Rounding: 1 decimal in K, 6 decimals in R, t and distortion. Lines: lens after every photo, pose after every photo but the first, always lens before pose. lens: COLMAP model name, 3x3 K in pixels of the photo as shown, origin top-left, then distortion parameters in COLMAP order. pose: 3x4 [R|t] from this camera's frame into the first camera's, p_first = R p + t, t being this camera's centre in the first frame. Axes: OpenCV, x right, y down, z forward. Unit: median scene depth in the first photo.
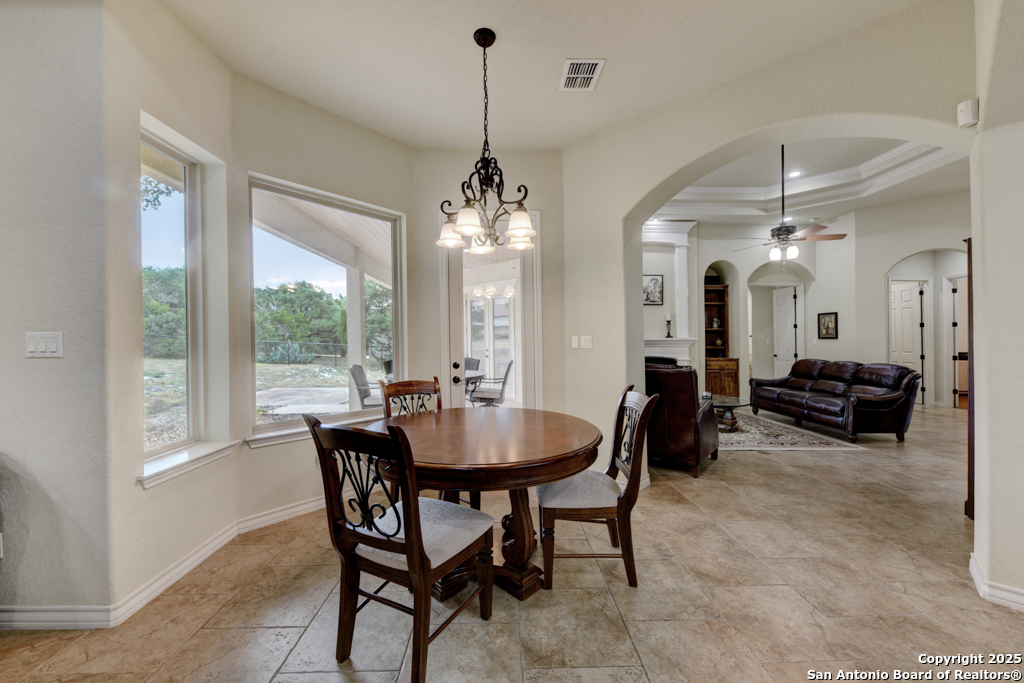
lens RADIAL K [[377.2, 0, 488.8], [0, 377.2, 332.8], [0, 0, 1]] dist [-0.012166, -0.001089]
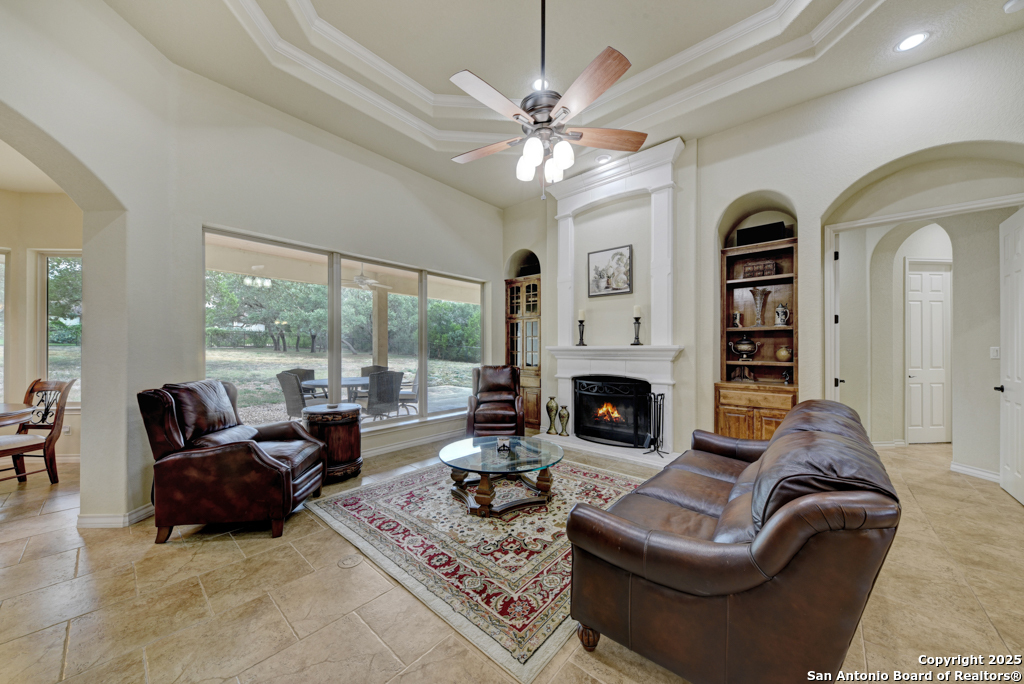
lens RADIAL K [[355.0, 0, 513.6], [0, 355.0, 346.8], [0, 0, 1]] dist [0.001065, -0.002042]
pose [[0.762315, -0.004009, -0.647194, 0.744985], [0.015210, 0.999816, 0.011722, 0.005374], [0.647027, -0.018779, 0.762236, 0.457673]]
